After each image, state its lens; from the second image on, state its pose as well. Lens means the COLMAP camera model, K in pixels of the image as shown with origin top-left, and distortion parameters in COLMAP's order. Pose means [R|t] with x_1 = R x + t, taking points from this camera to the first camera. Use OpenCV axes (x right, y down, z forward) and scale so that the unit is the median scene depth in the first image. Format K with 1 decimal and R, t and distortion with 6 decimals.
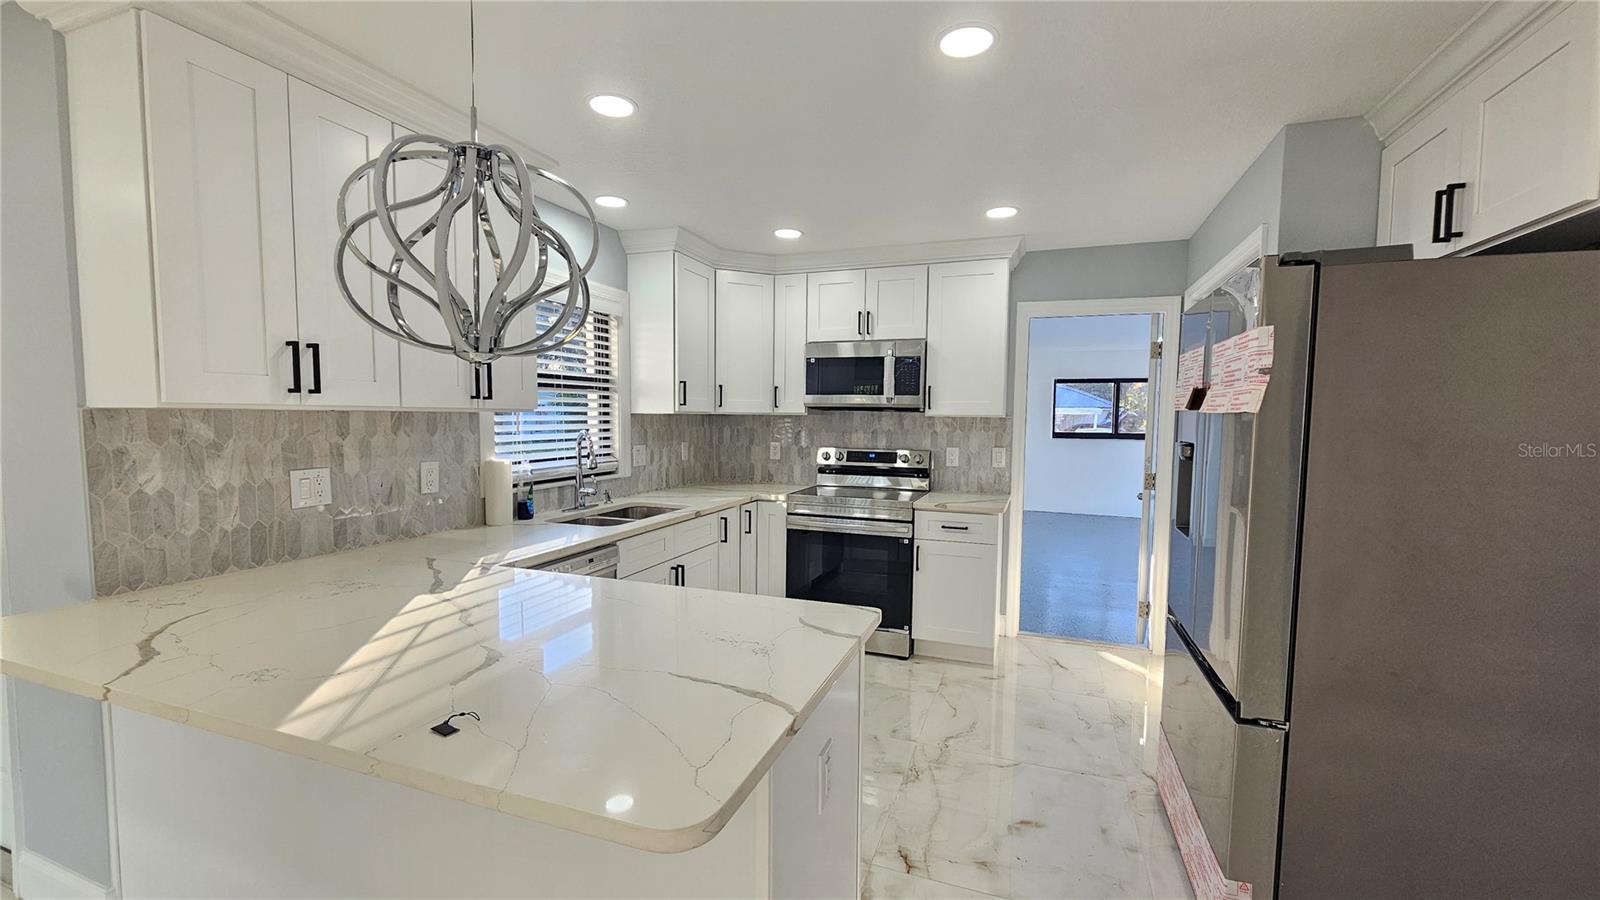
lens RADIAL K [[652.3, 0, 795.8], [0, 652.3, 459.2], [0, 0, 1]] dist [-0.000994, -0.000084]
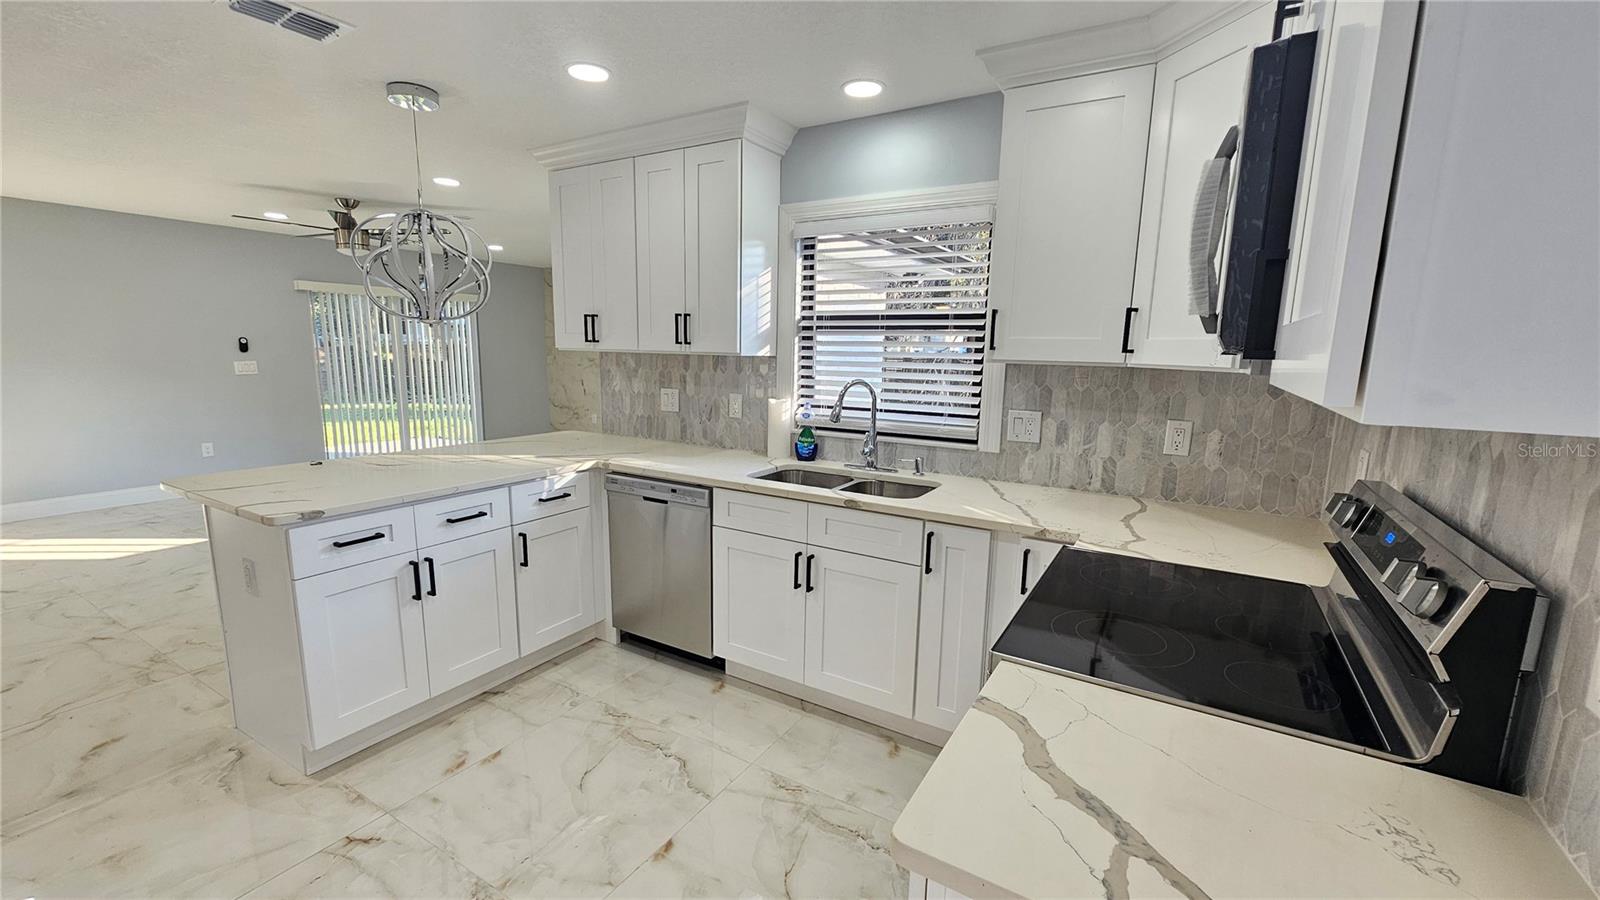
lens RADIAL K [[652.3, 0, 799.6], [0, 652.3, 460.1], [0, 0, 1]] dist [-0.000994, -0.000084]
pose [[-0.186279, 0.153158, -0.970486, 0.455423], [-0.088323, 0.981165, 0.171797, -0.066117], [0.978519, 0.117718, -0.169243, 0.892864]]
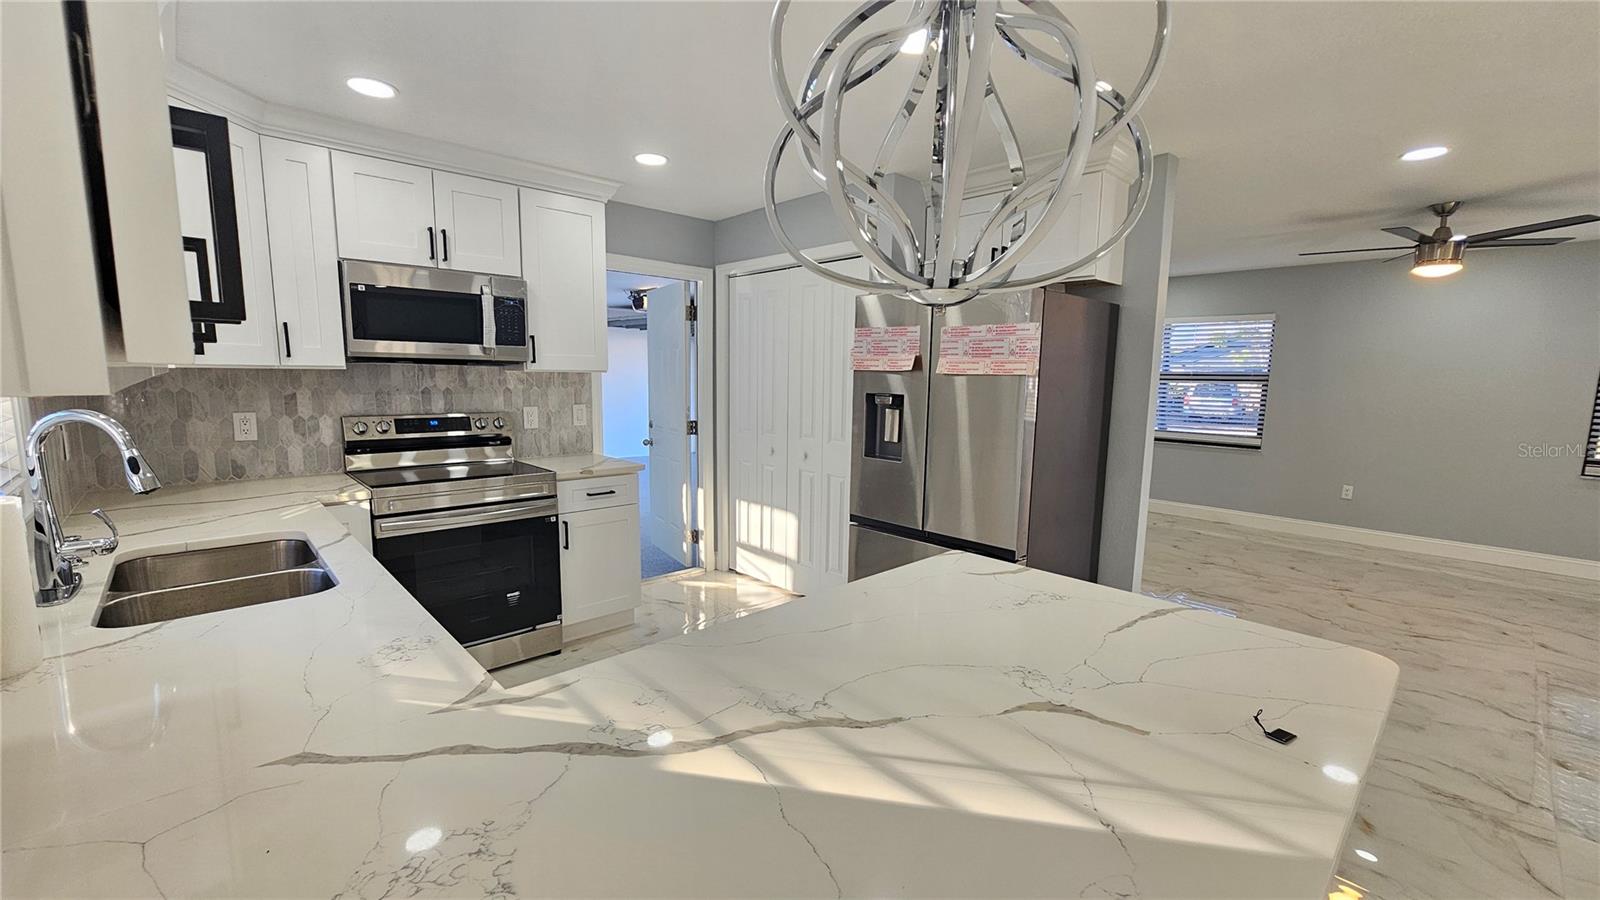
lens RADIAL K [[652.3, 0, 799.5], [0, 652.3, 462.9], [0, 0, 1]] dist [-0.000994, -0.000084]
pose [[0.443115, -0.125664, 0.887614, -0.412666], [0.049958, 0.992049, 0.115510, -0.028341], [-0.895072, -0.006840, 0.445869, 0.307737]]
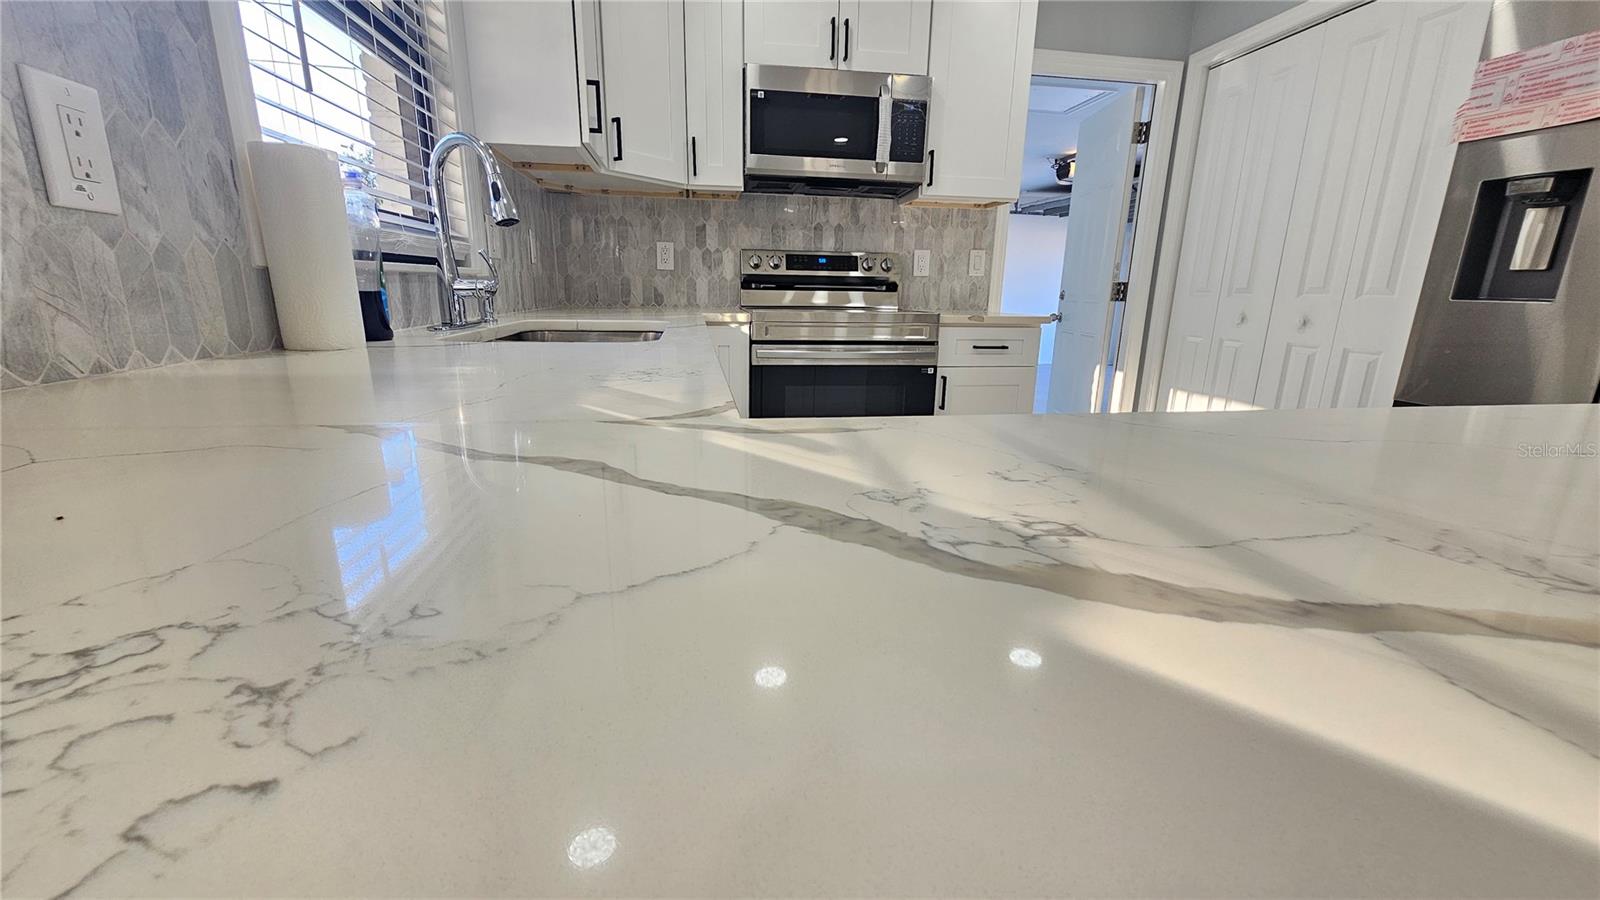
lens RADIAL K [[652.3, 0, 795.9], [0, 652.3, 460.3], [0, 0, 1]] dist [-0.000994, -0.000084]
pose [[0.871501, -0.121610, 0.475076, -0.297211], [0.026142, 0.978908, 0.202624, 0.068631], [-0.489696, -0.164167, 0.856298, 0.411161]]
